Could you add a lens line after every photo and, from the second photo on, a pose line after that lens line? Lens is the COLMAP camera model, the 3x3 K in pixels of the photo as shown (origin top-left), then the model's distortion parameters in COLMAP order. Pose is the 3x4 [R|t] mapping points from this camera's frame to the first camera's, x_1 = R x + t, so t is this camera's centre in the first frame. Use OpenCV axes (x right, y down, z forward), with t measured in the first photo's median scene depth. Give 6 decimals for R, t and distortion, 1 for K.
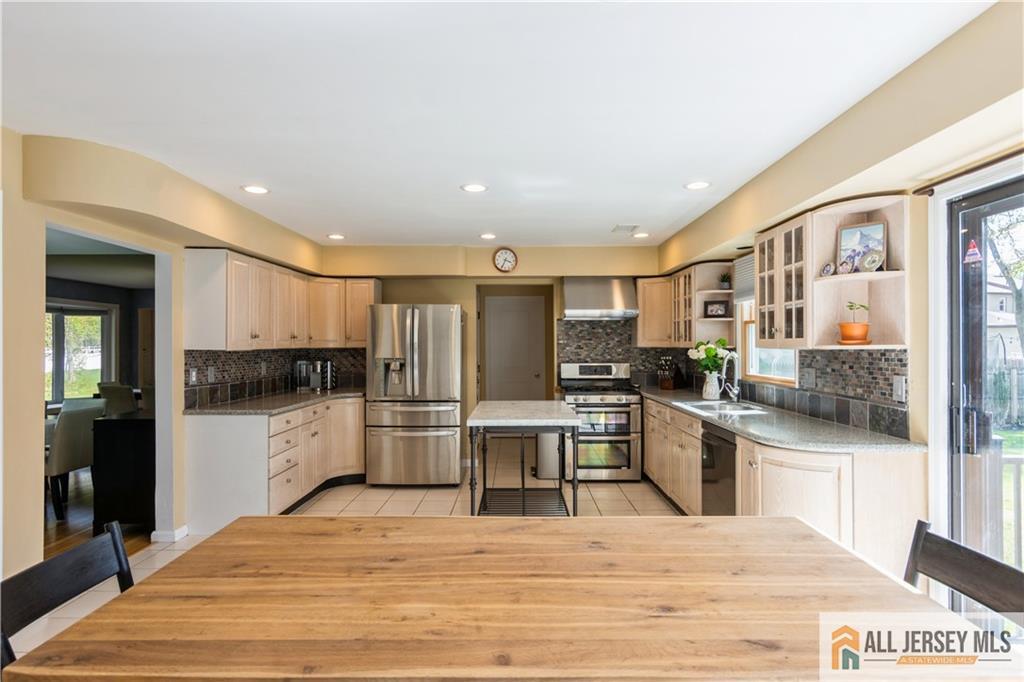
lens RADIAL K [[548.5, 0, 510.0], [0, 548.5, 345.5], [0, 0, 1]] dist [0.001506, -0.001508]
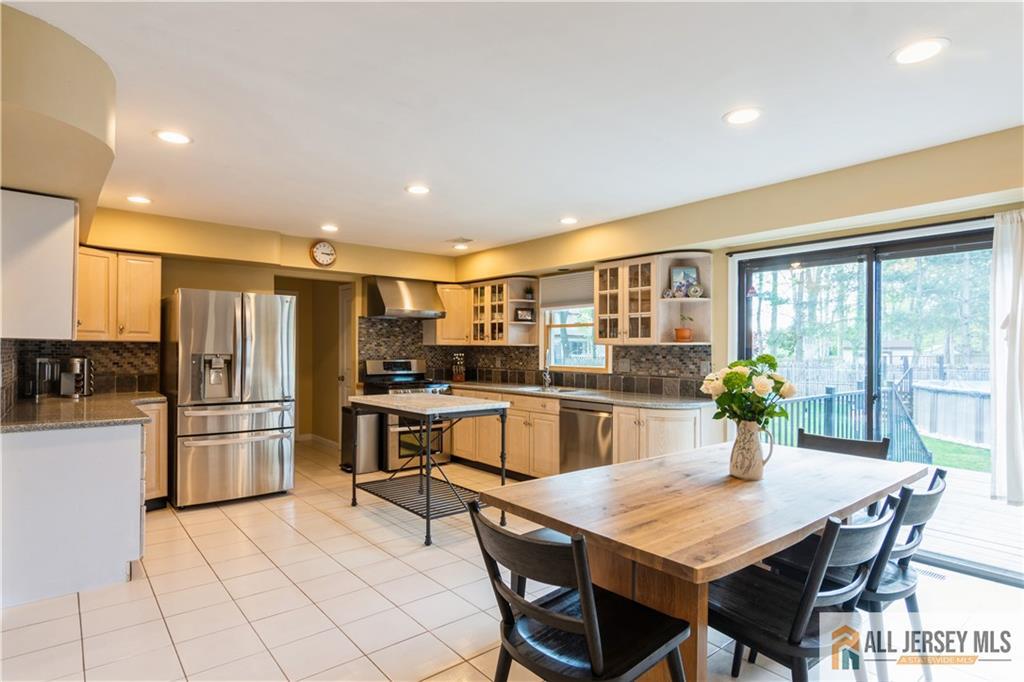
lens RADIAL K [[548.5, 0, 507.0], [0, 548.5, 344.2], [0, 0, 1]] dist [0.001506, -0.001508]
pose [[0.769362, 0.012746, 0.638686, -0.705476], [-0.007960, 0.999915, -0.010366, 0.022689], [-0.638763, 0.002891, 0.769398, 0.091569]]
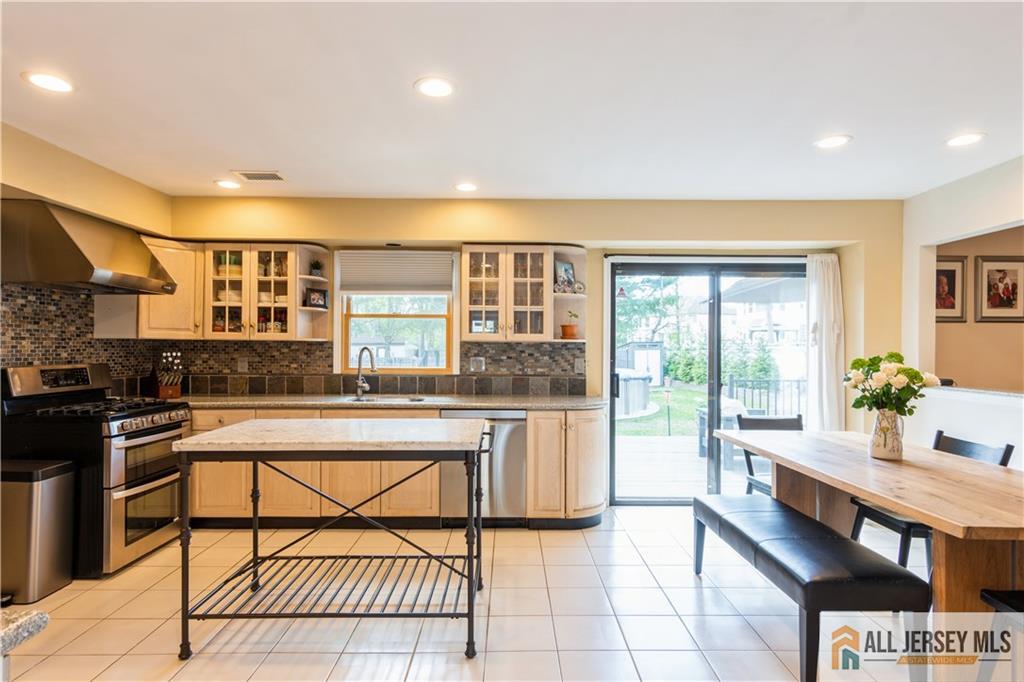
lens RADIAL K [[524.7, 0, 506.2], [0, 524.7, 344.2], [0, 0, 1]] dist [-0.007226, -0.000084]
pose [[-0.008443, 0.009987, 0.999914, -0.766250], [-0.006501, 0.999928, -0.010042, 0.026038], [-0.999943, -0.006585, -0.008377, 1.072230]]
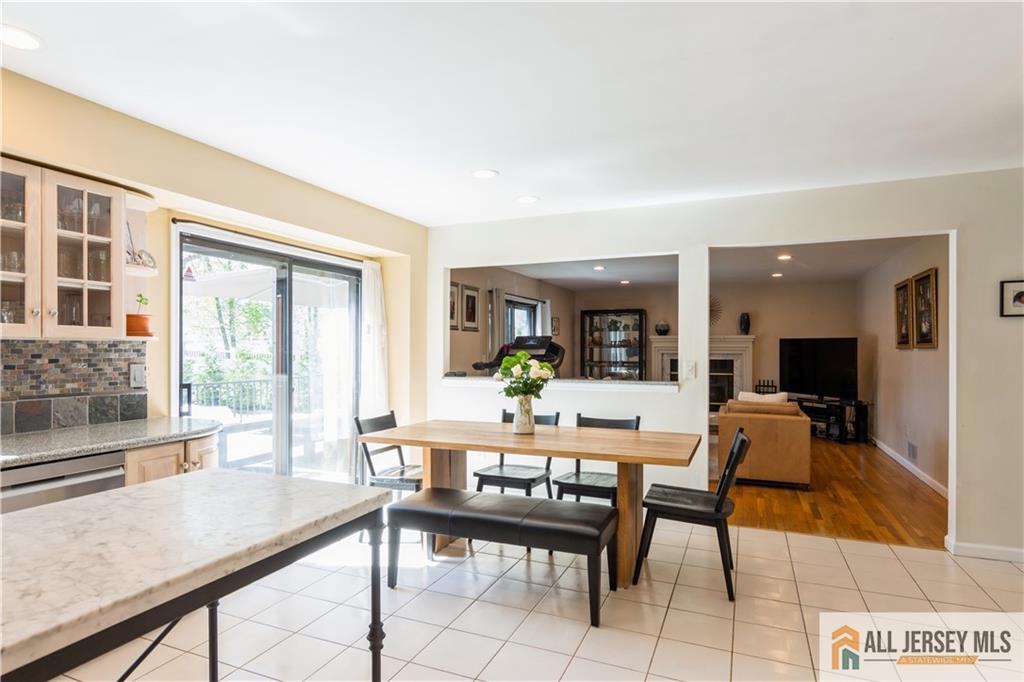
lens RADIAL K [[548.5, 0, 512.7], [0, 548.5, 347.8], [0, 0, 1]] dist [0.001506, -0.001508]
pose [[-0.926739, -0.003638, 0.375687, -0.371903], [-0.005008, 0.999984, -0.002672, 0.017565], [-0.375671, -0.004358, -0.926743, 1.522935]]
